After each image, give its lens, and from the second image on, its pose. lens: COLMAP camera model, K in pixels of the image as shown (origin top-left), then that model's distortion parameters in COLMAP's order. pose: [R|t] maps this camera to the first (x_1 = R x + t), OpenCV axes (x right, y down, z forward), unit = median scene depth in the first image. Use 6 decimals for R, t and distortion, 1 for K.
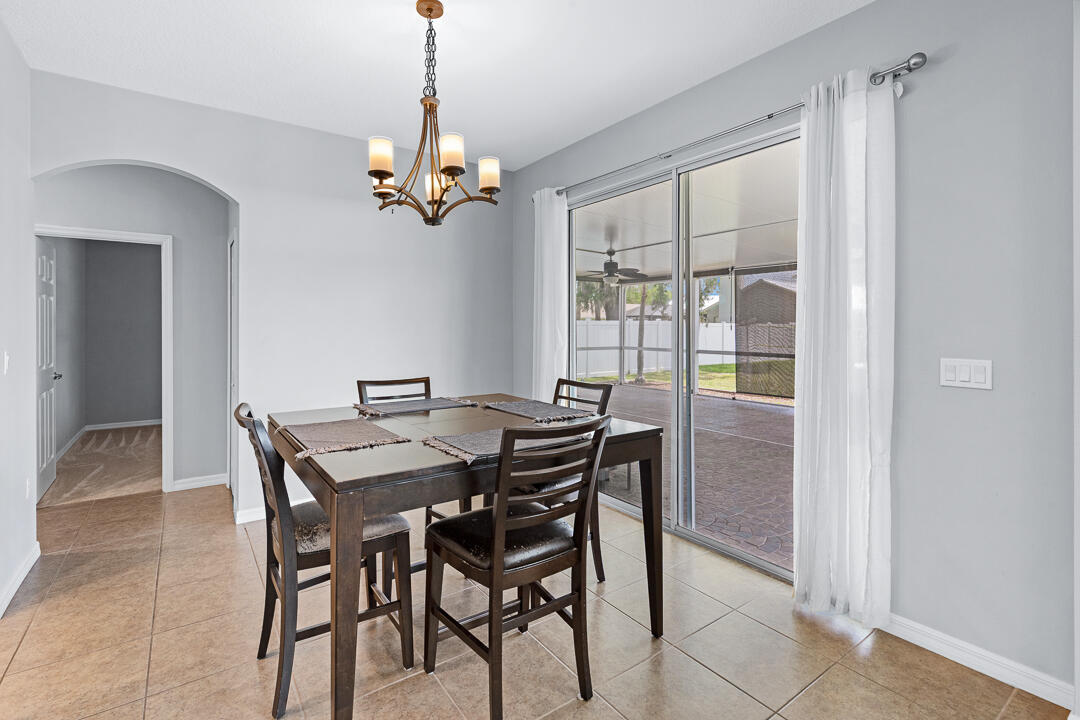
lens RADIAL K [[501.3, 0, 513.8], [0, 501.3, 332.4], [0, 0, 1]] dist [0.007805, -0.000848]
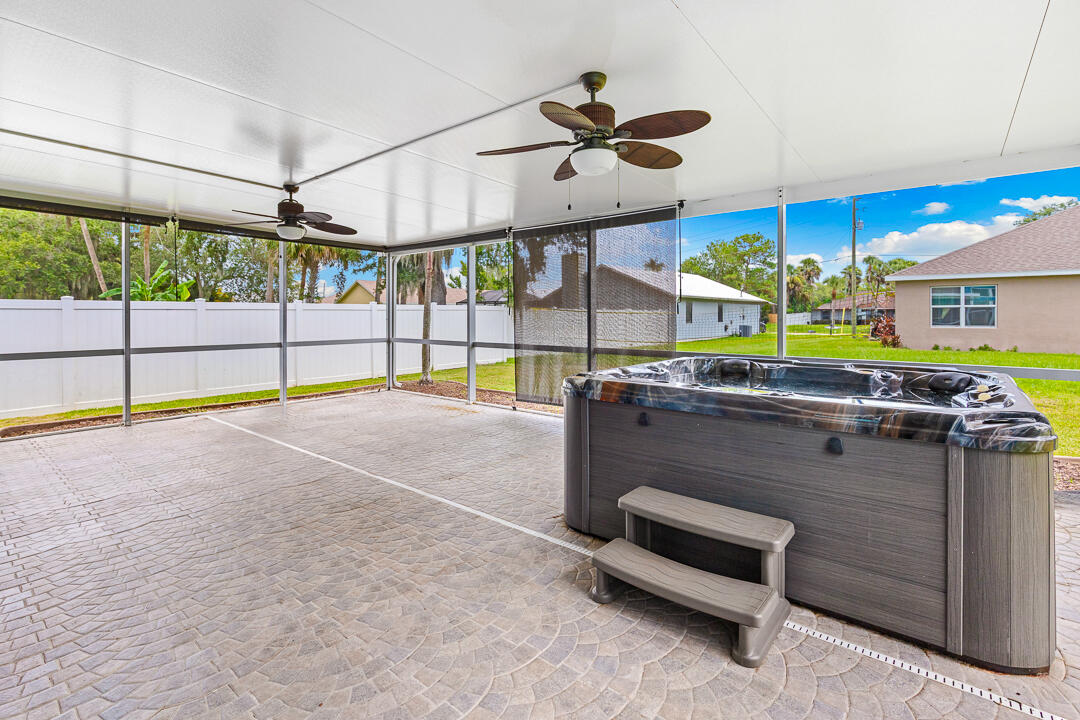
lens RADIAL K [[501.3, 0, 532.6], [0, 501.3, 325.2], [0, 0, 1]] dist [0.007805, -0.000848]
pose [[0.964174, -0.011846, 0.265008, 0.272208], [0.009730, 0.999909, 0.009295, 0.004501], [-0.265094, -0.006384, 0.964202, 0.290928]]
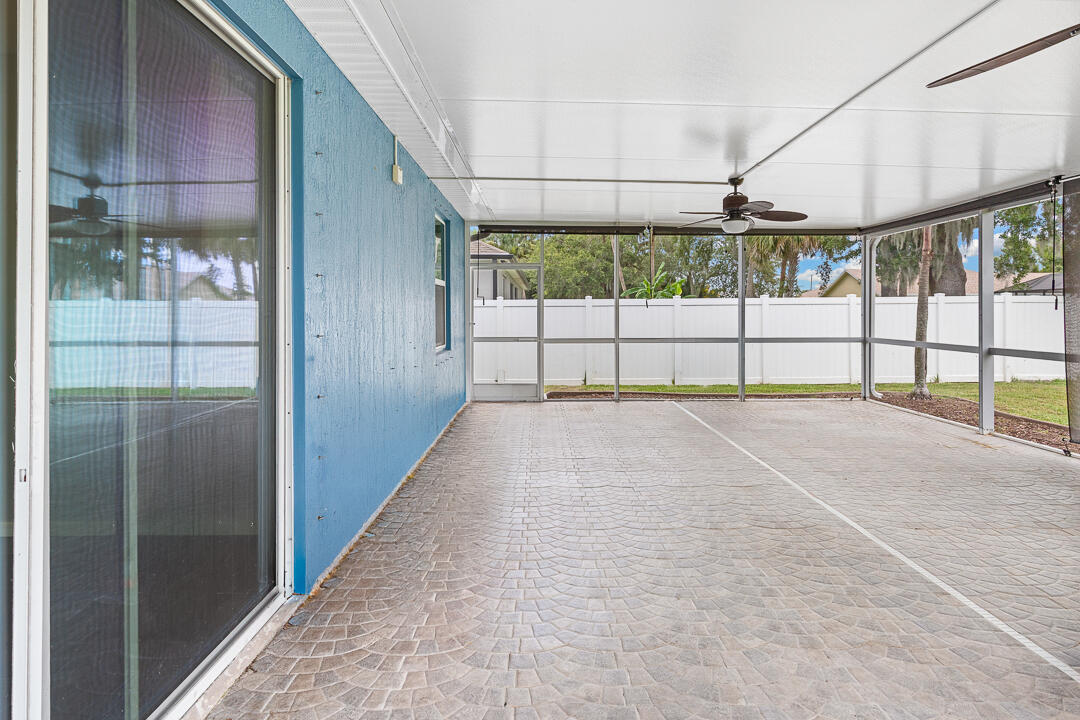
lens RADIAL K [[527.5, 0, 548.6], [0, 527.5, 312.0], [0, 0, 1]] dist [-0.000449, -0.000433]
pose [[0.827539, -0.007341, -0.561360, 0.313875], [0.000833, 0.999929, -0.011847, 0.004259], [0.561408, 0.009336, 0.827487, 0.311300]]
